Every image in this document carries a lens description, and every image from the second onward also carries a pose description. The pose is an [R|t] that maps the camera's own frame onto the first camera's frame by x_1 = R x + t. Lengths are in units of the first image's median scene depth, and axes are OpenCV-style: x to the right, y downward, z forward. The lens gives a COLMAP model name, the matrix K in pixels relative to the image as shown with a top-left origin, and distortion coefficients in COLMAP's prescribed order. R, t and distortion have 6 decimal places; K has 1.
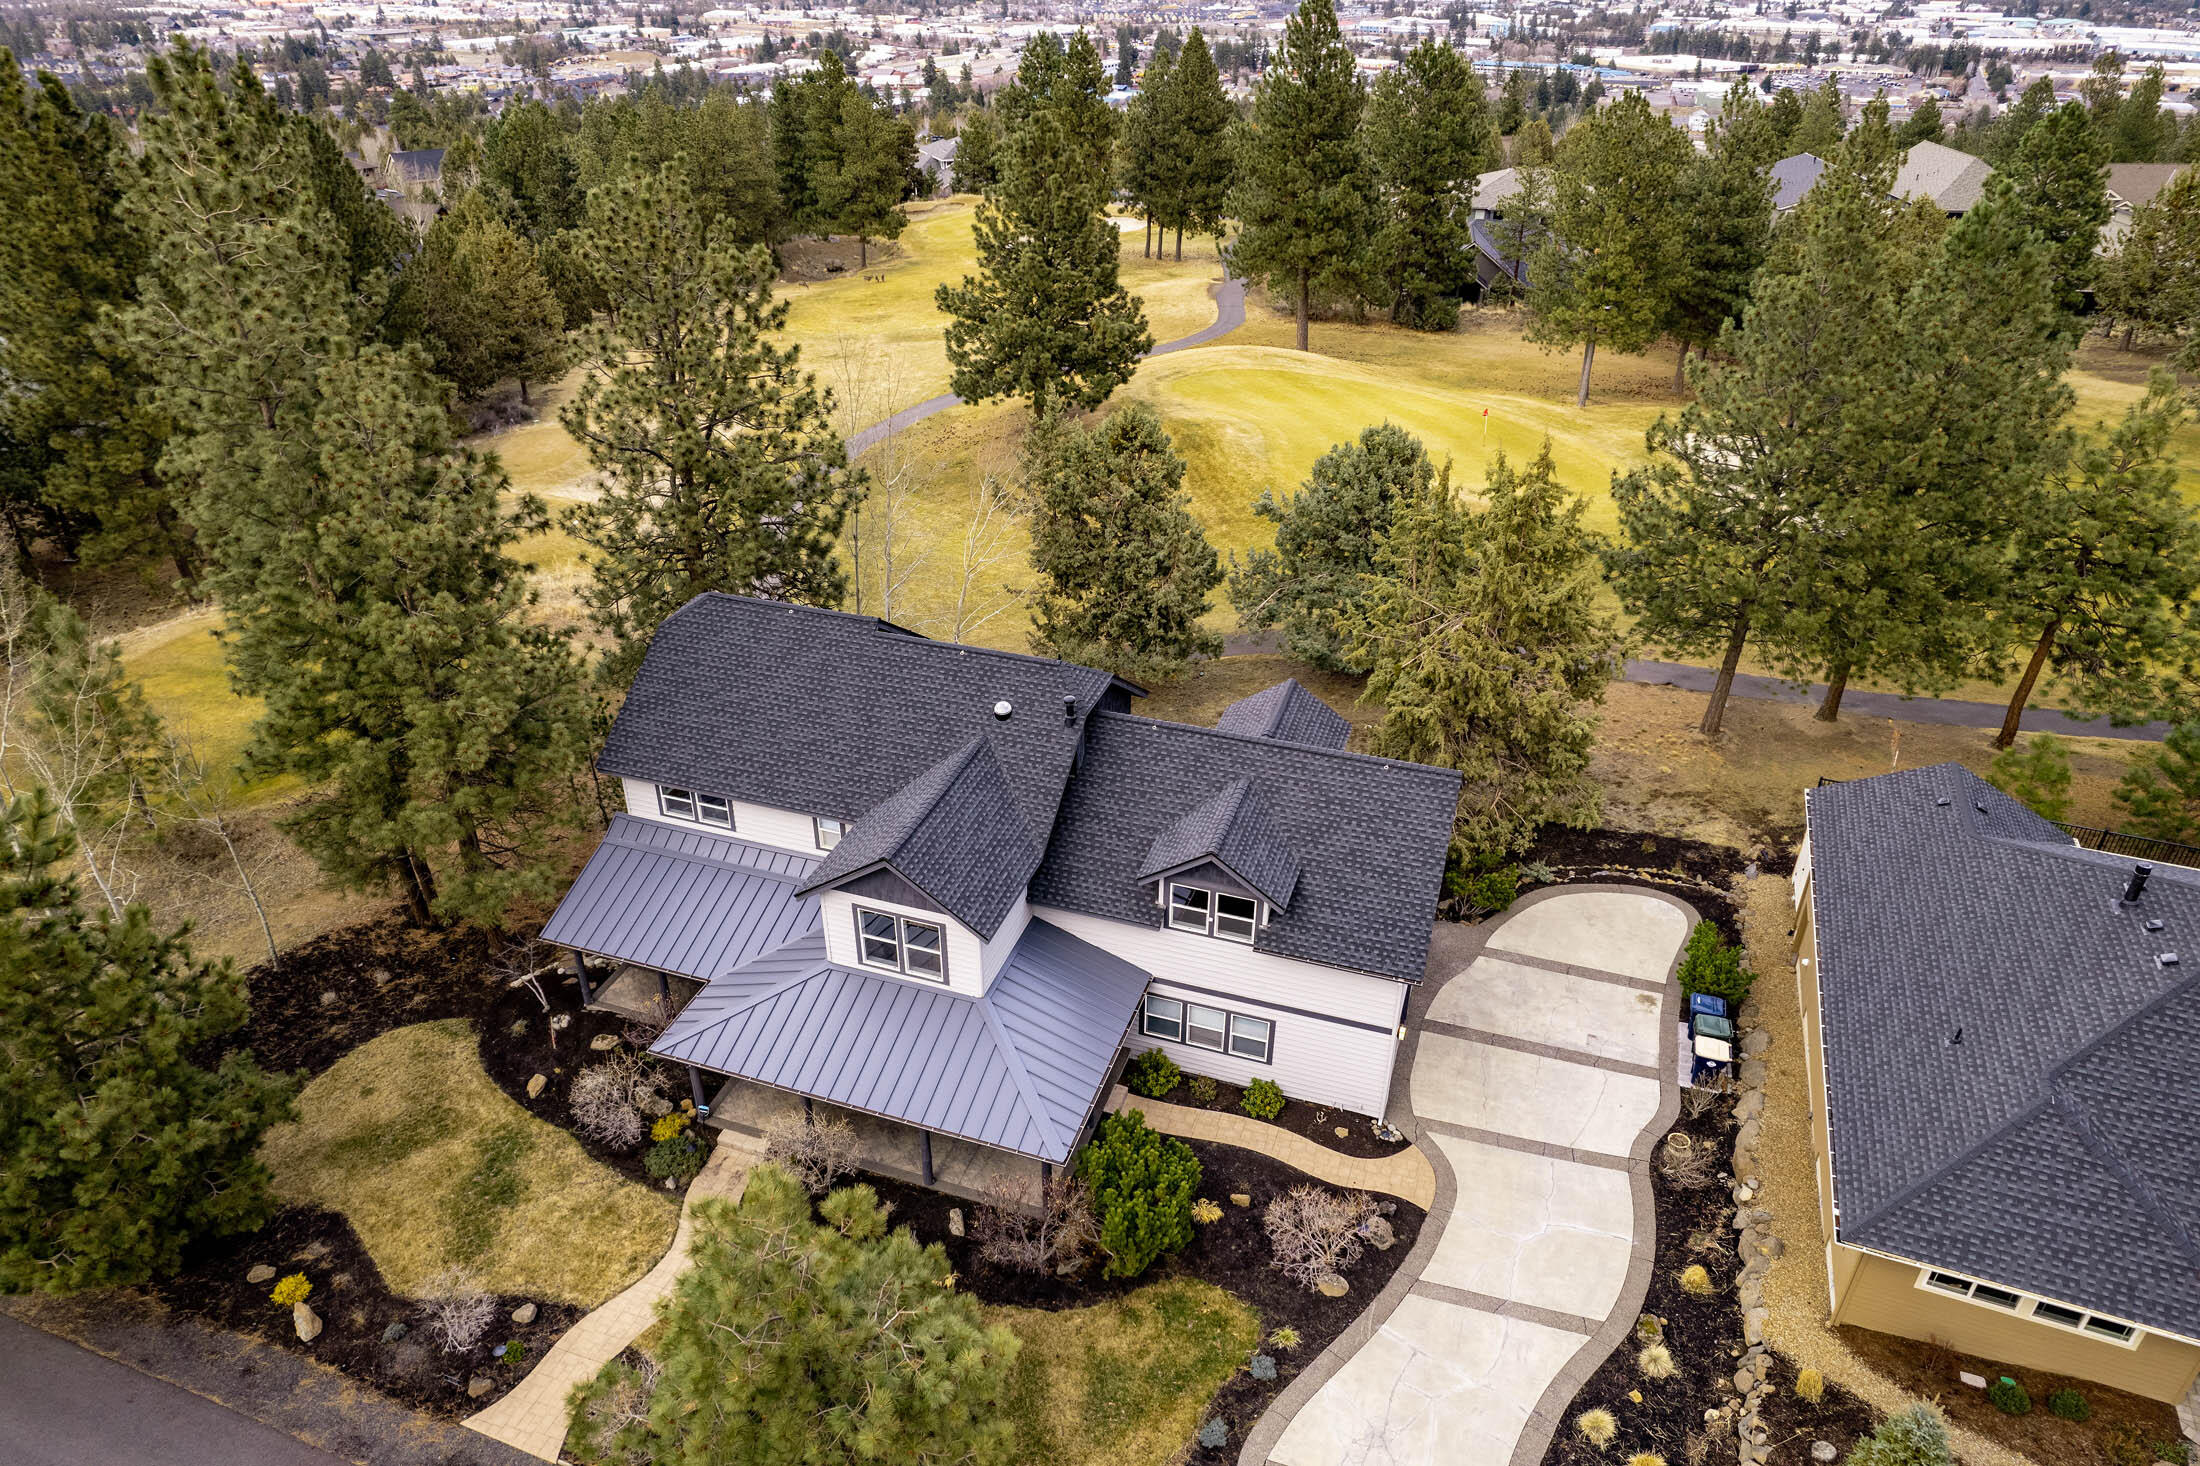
lens RADIAL K [[1397.4, 0, 1102.6], [0, 1397.4, 731.8], [0, 0, 1]] dist [-0.052022, 0.038258]
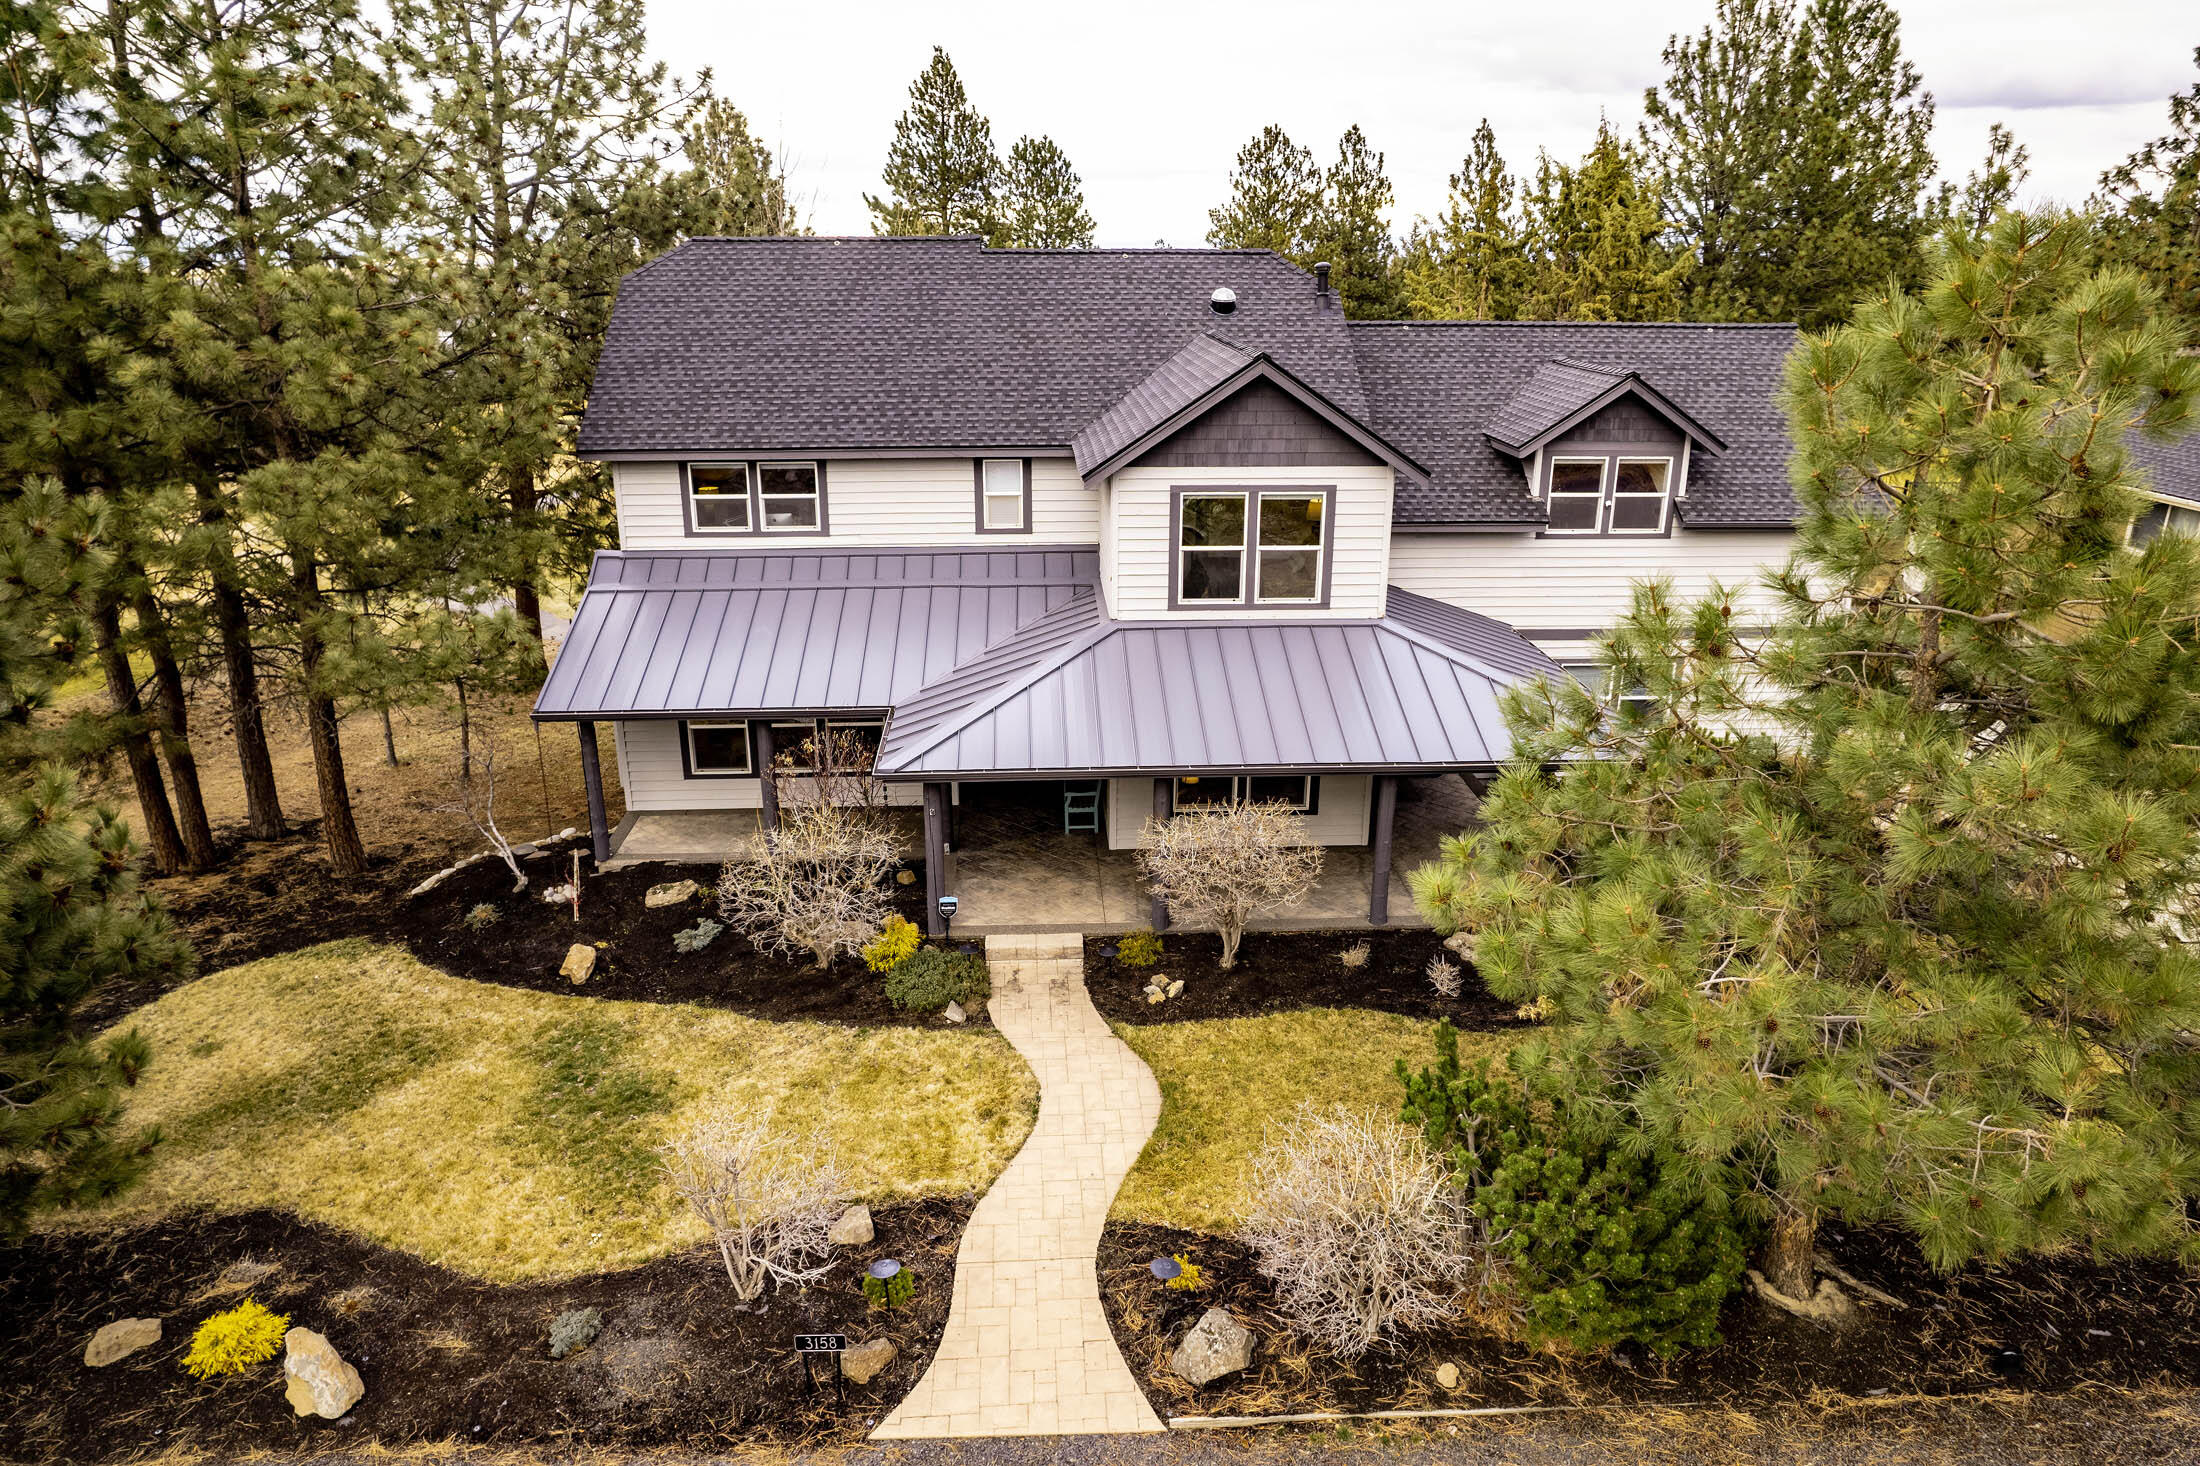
lens RADIAL K [[1397.4, 0, 1096.7], [0, 1397.4, 723.9], [0, 0, 1]] dist [-0.052022, 0.038258]
pose [[0.928791, -0.123877, 0.349289, -0.426569], [0.190200, 0.968225, -0.162373, 0.310027], [-0.318076, 0.217245, 0.922839, 0.458787]]
